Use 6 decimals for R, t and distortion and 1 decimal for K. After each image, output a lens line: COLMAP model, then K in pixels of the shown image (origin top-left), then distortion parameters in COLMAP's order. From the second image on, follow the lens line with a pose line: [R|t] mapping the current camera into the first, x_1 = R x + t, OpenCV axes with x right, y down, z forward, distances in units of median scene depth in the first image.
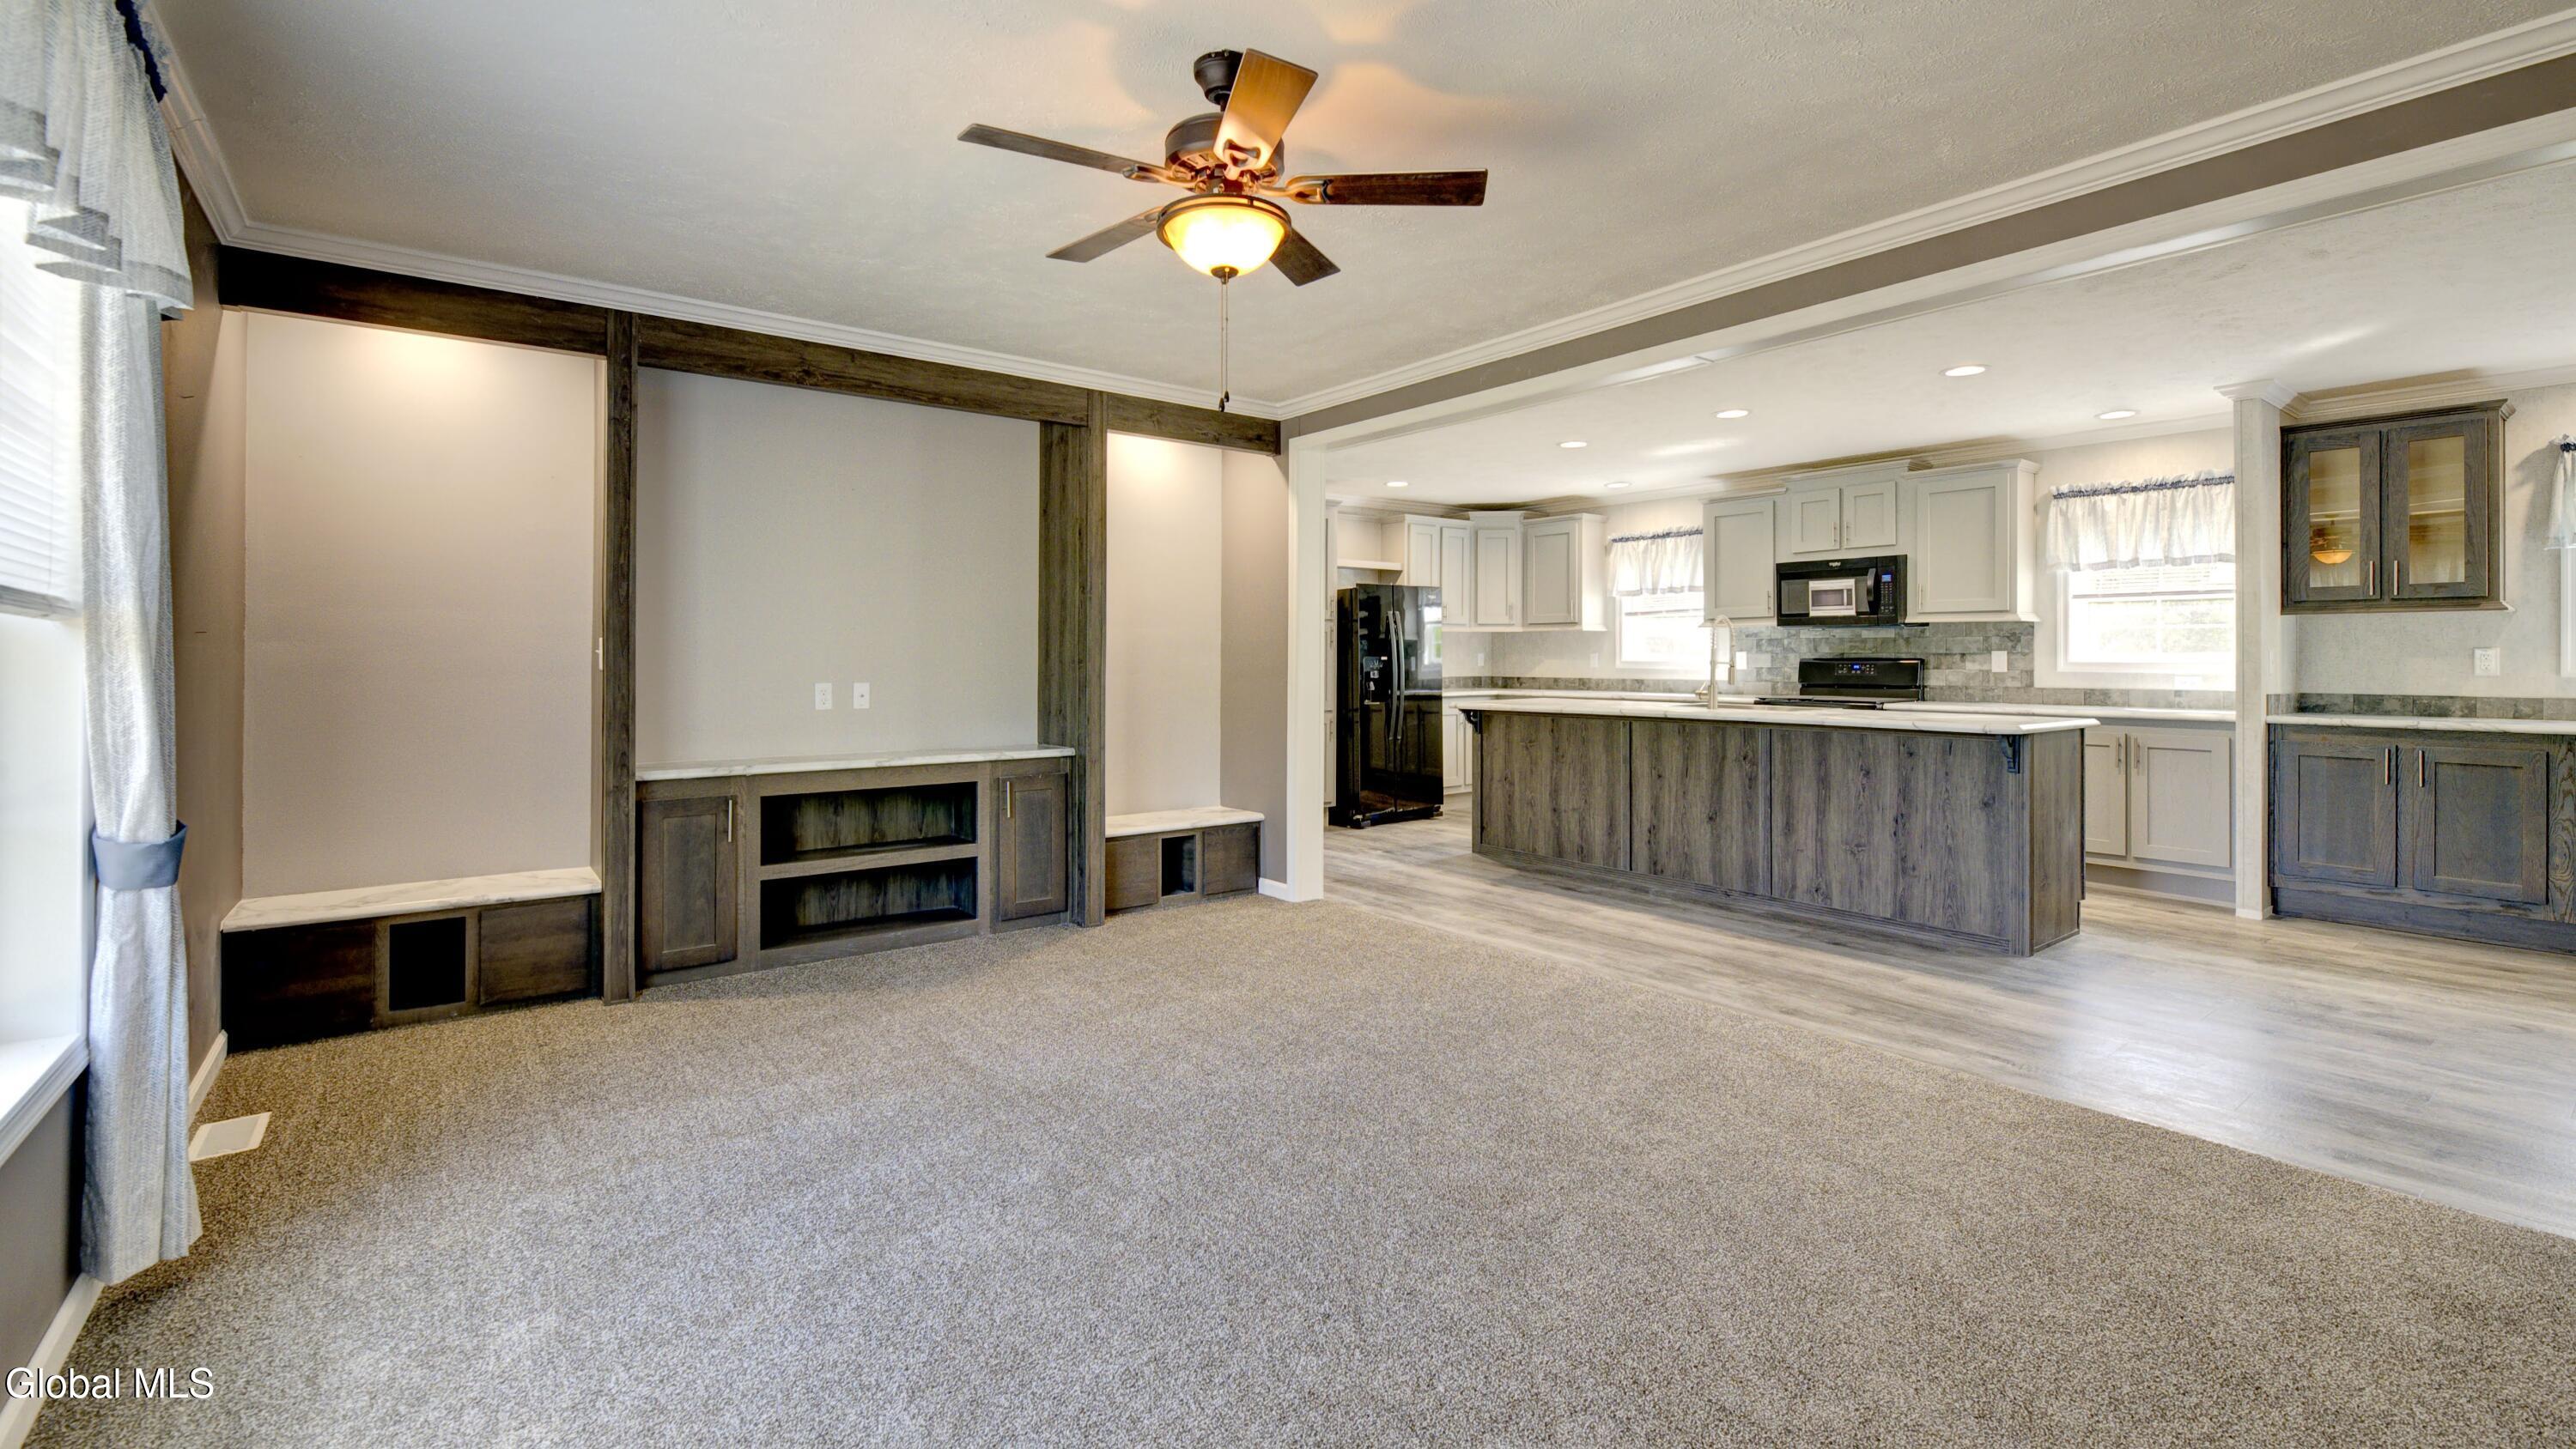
lens RADIAL K [[1113.6, 0, 1288.7], [0, 1113.6, 656.3], [0, 0, 1]] dist [-0.001368, -0.000567]
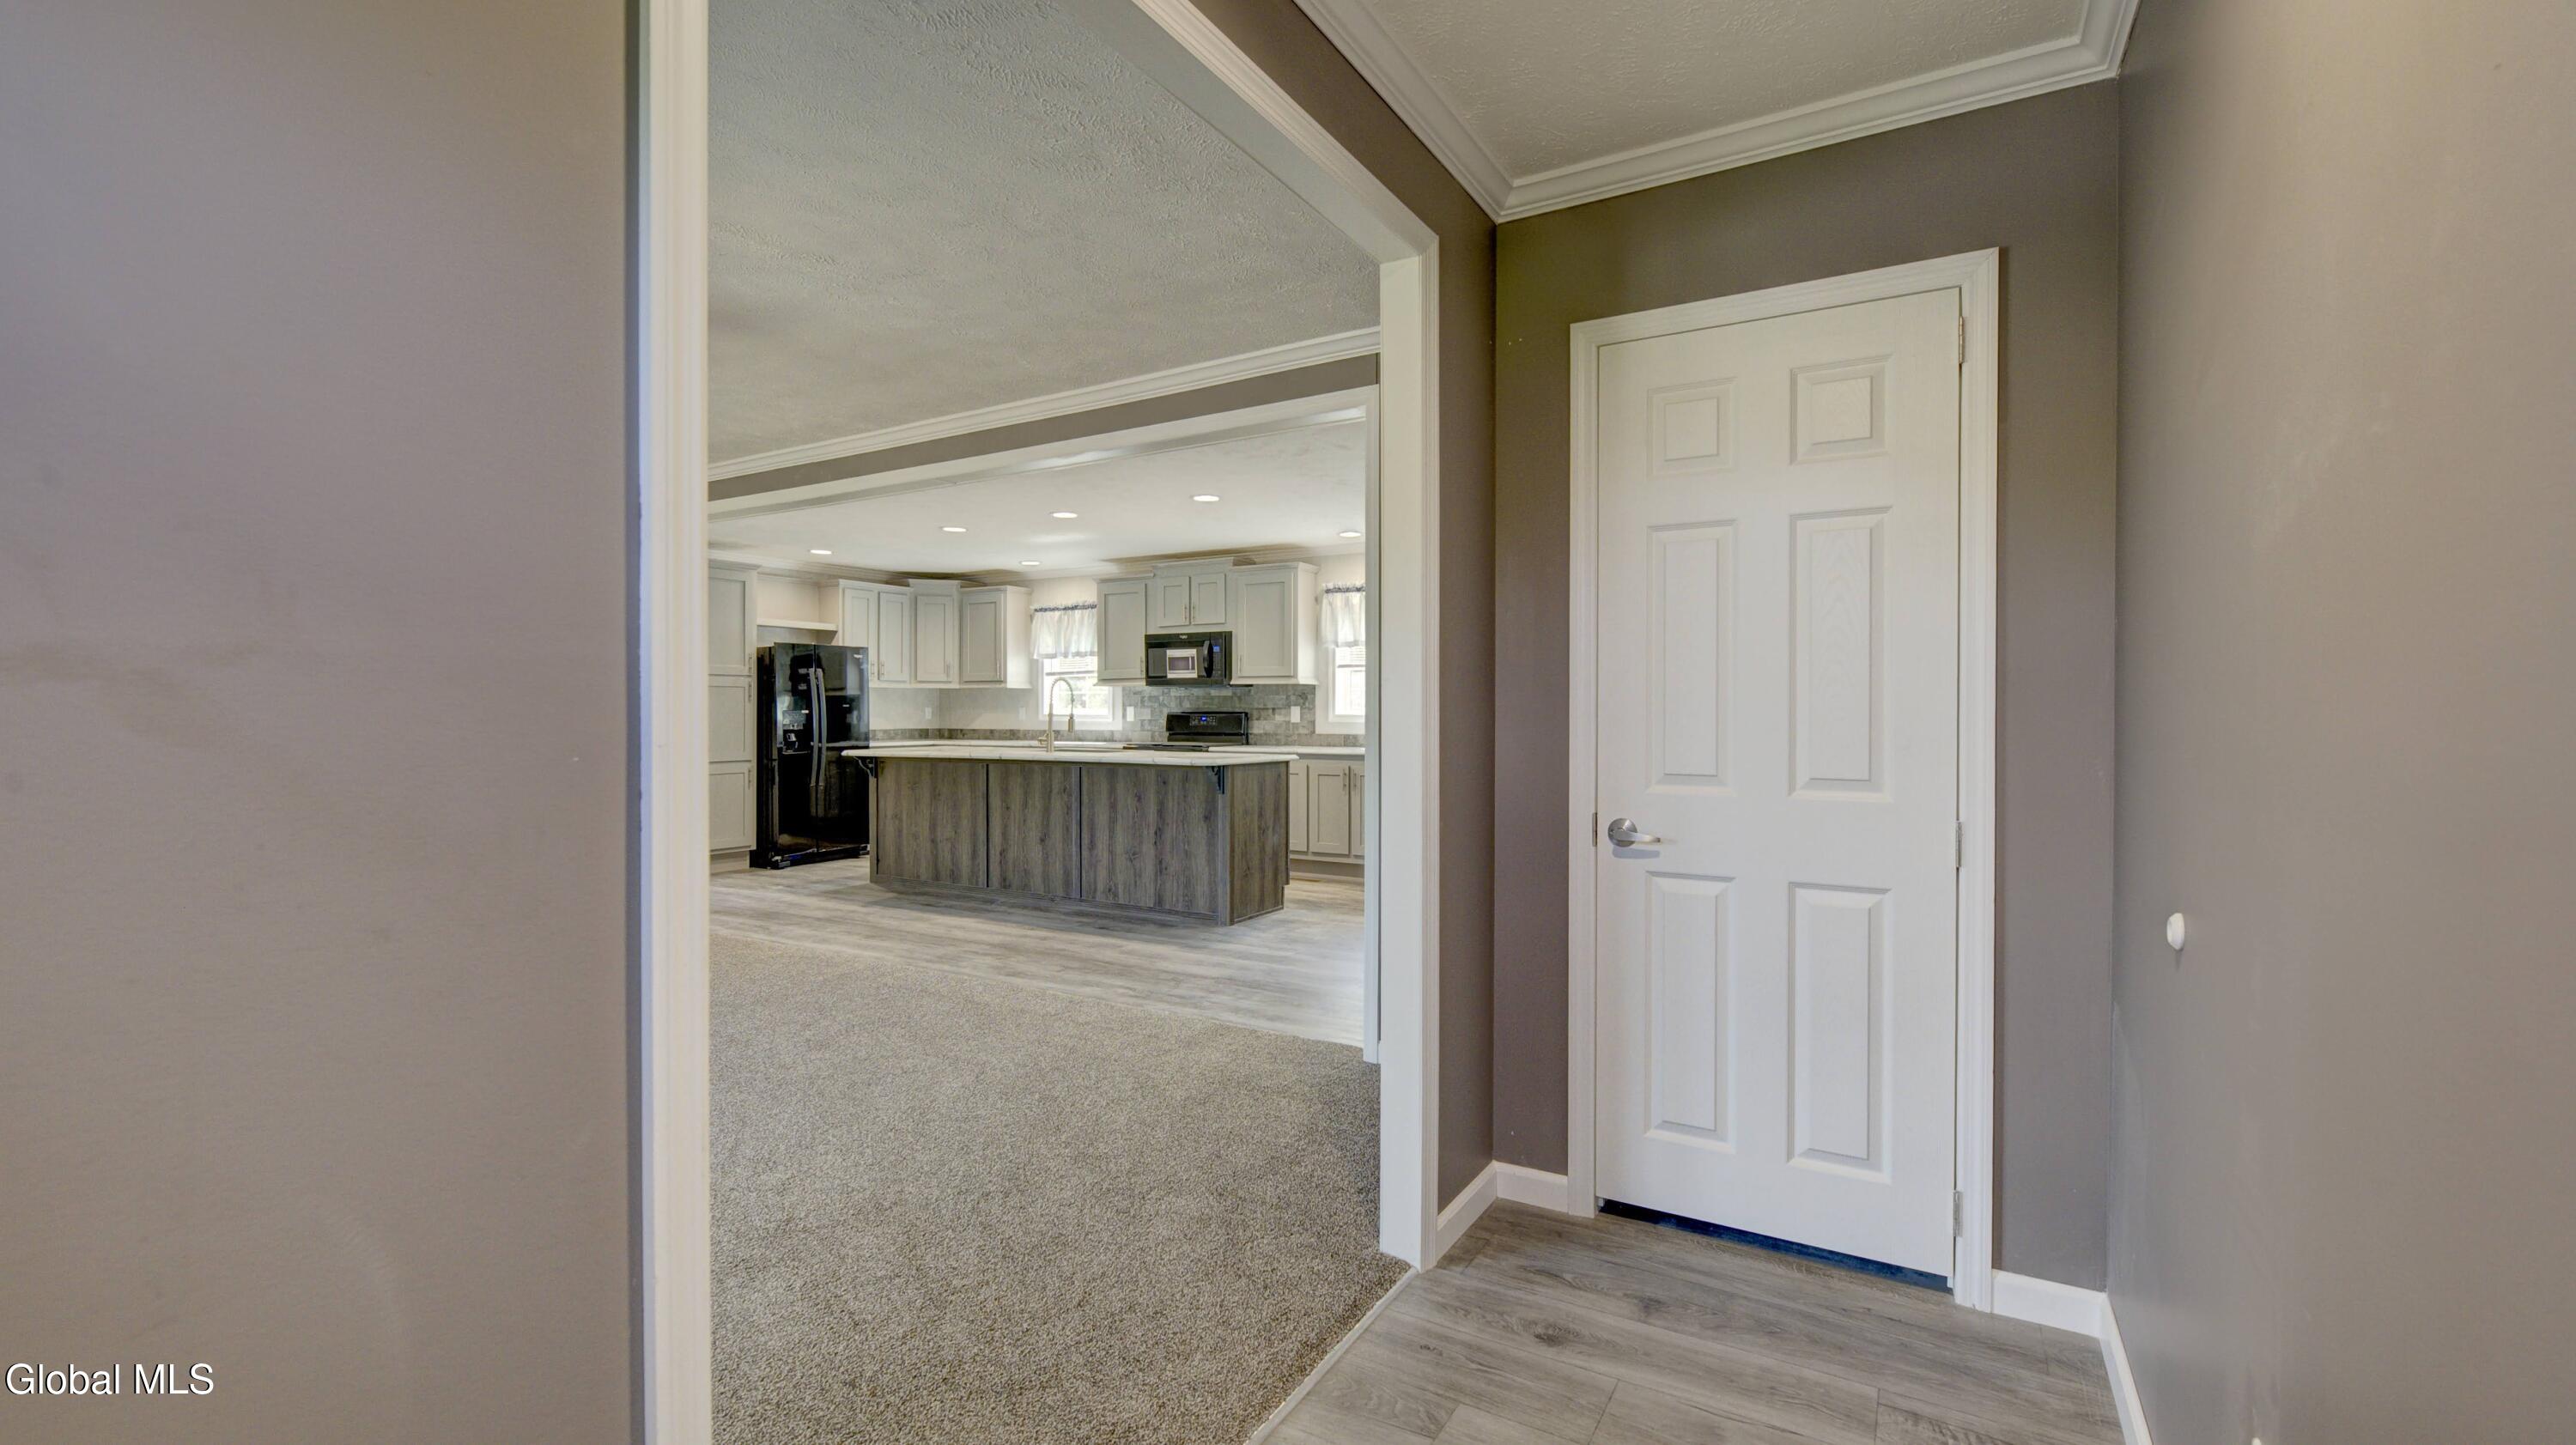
lens RADIAL K [[1091.4, 0, 1288.0], [0, 1091.4, 722.5], [0, 0, 1]] dist [0.021103, -0.000124]
pose [[0.931991, -0.003002, 0.362470, 0.165067], [-0.000604, 0.999951, 0.009834, 0.001575], [-0.362482, -0.009384, 0.931943, -0.203473]]
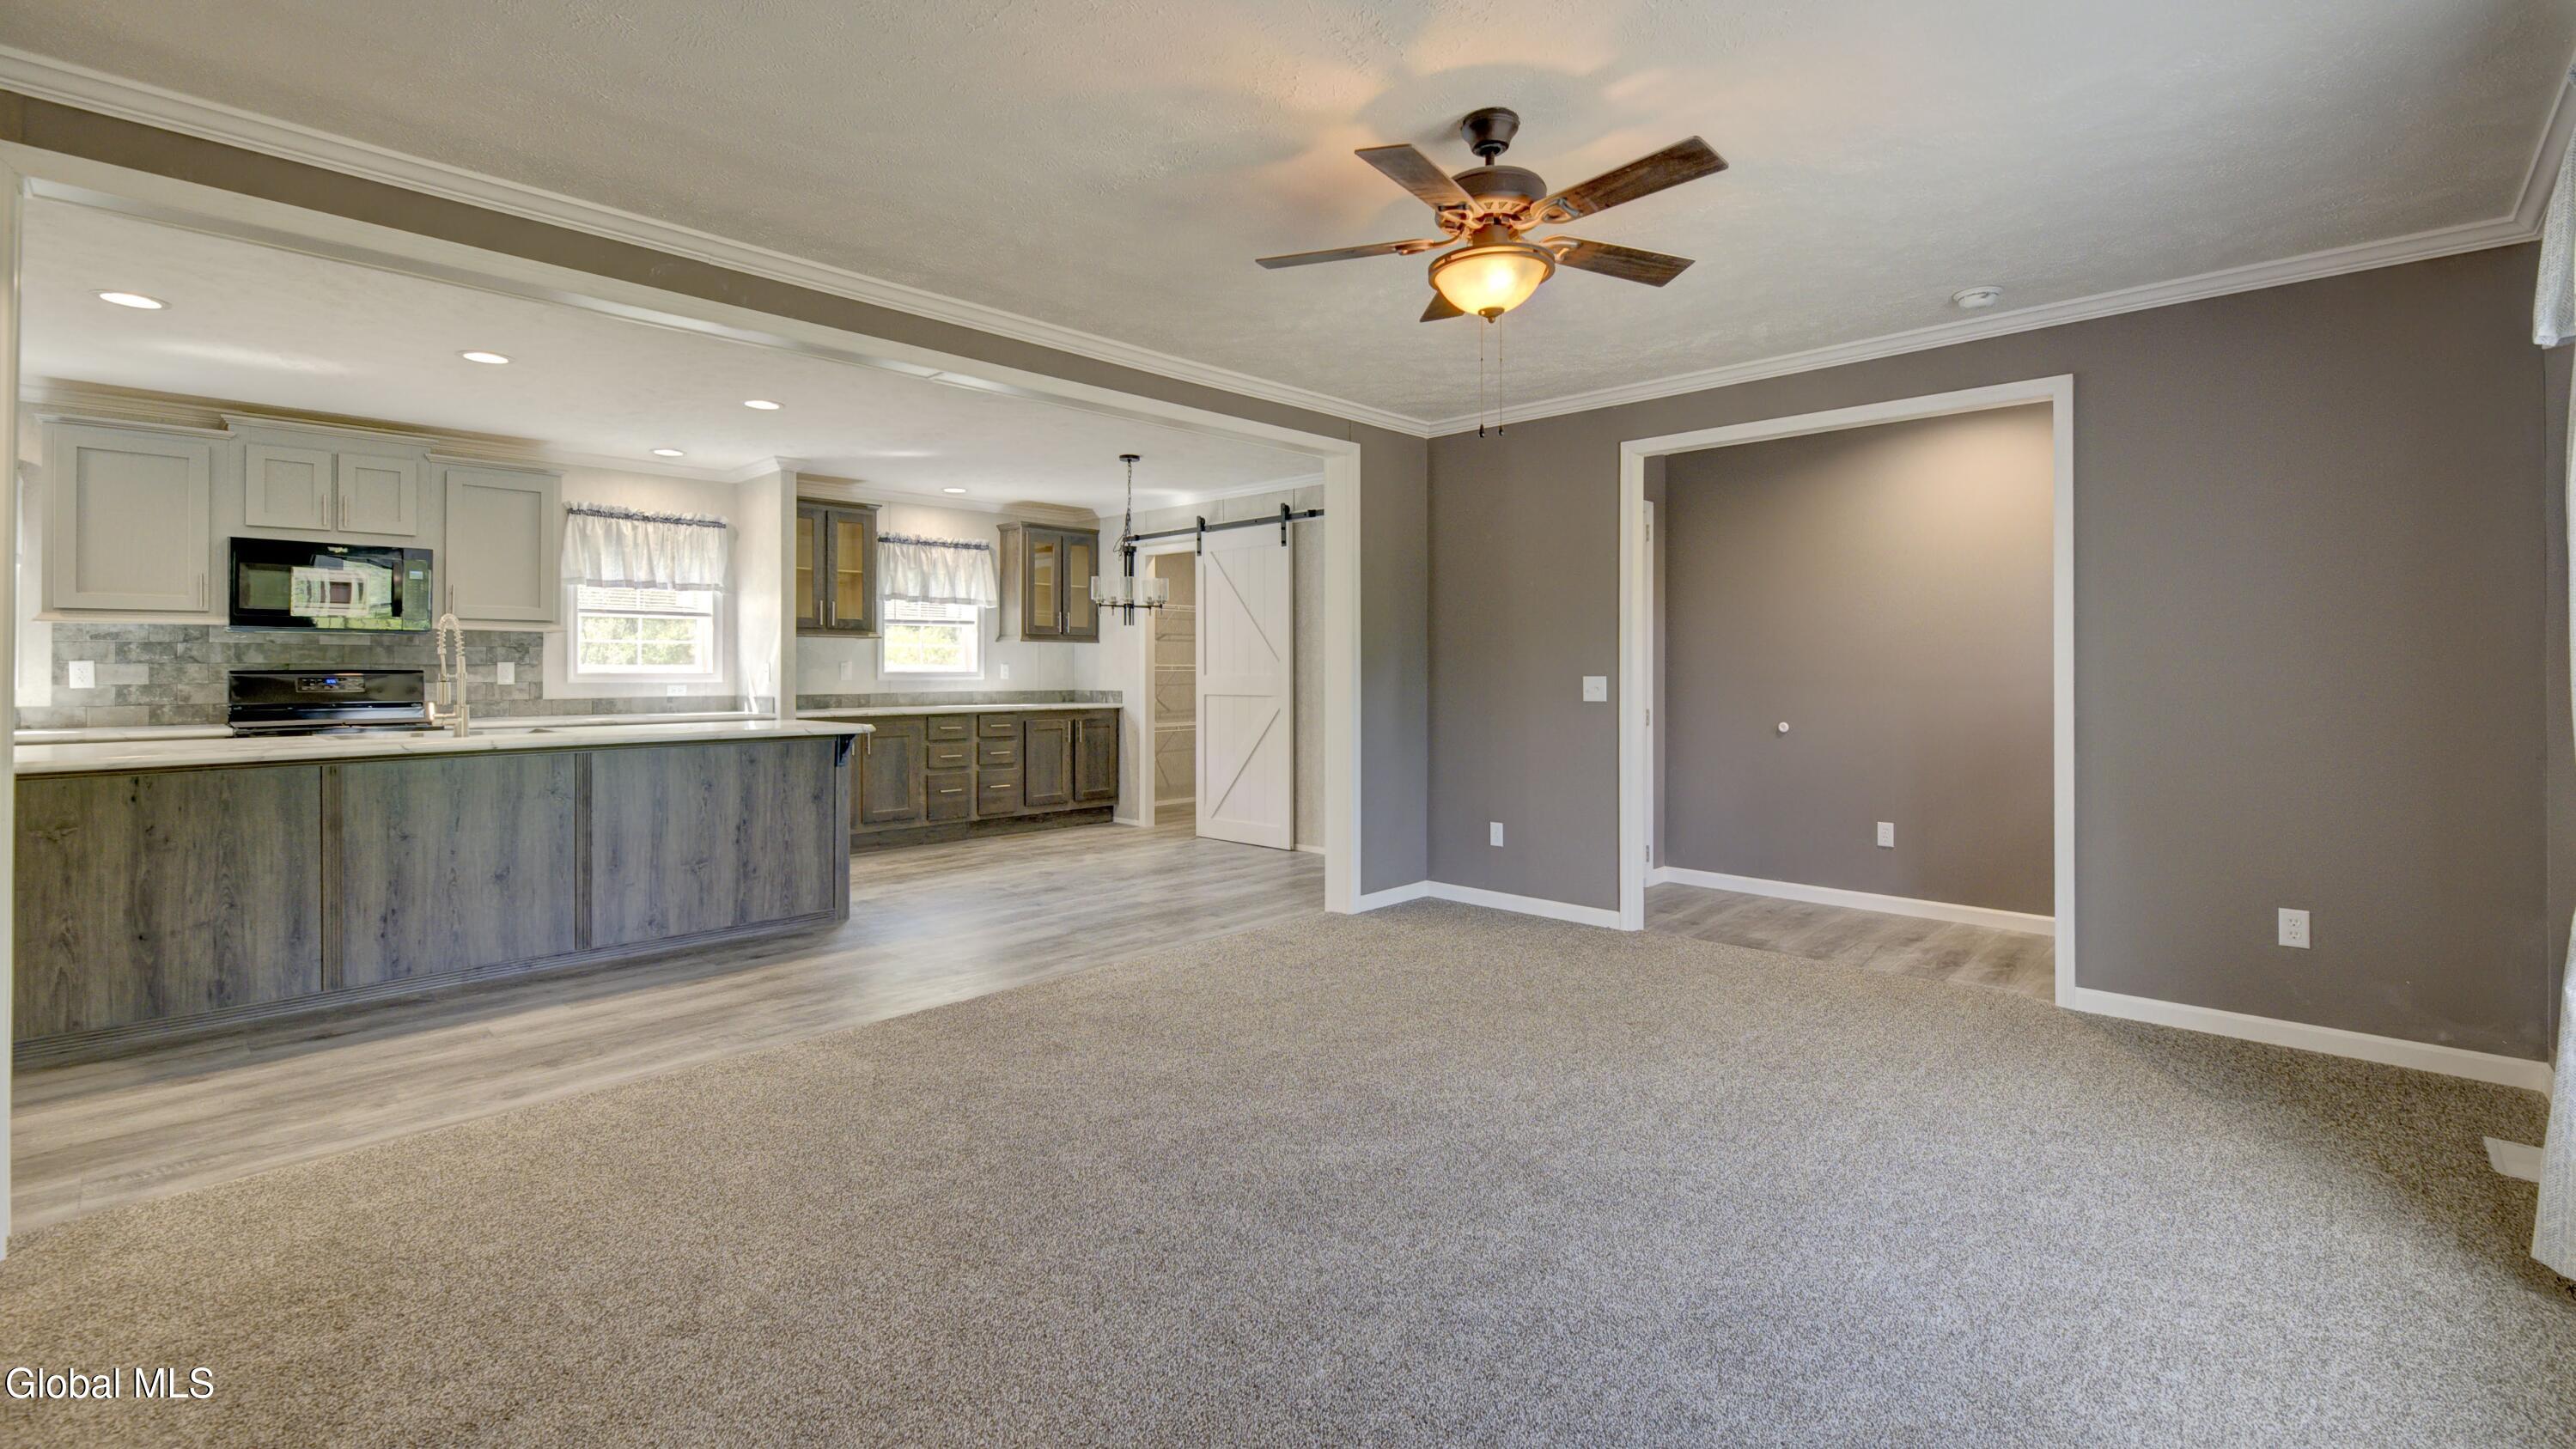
lens RADIAL K [[1094.7, 0, 1280.4], [0, 1094.7, 667.4], [0, 0, 1]] dist [-0.000127, -0.000136]
pose [[-0.147796, 0.000156, 0.989018, -0.391832], [0.000984, 1.000000, -0.000011, 0.000219], [-0.989017, 0.000972, -0.147796, 0.491365]]
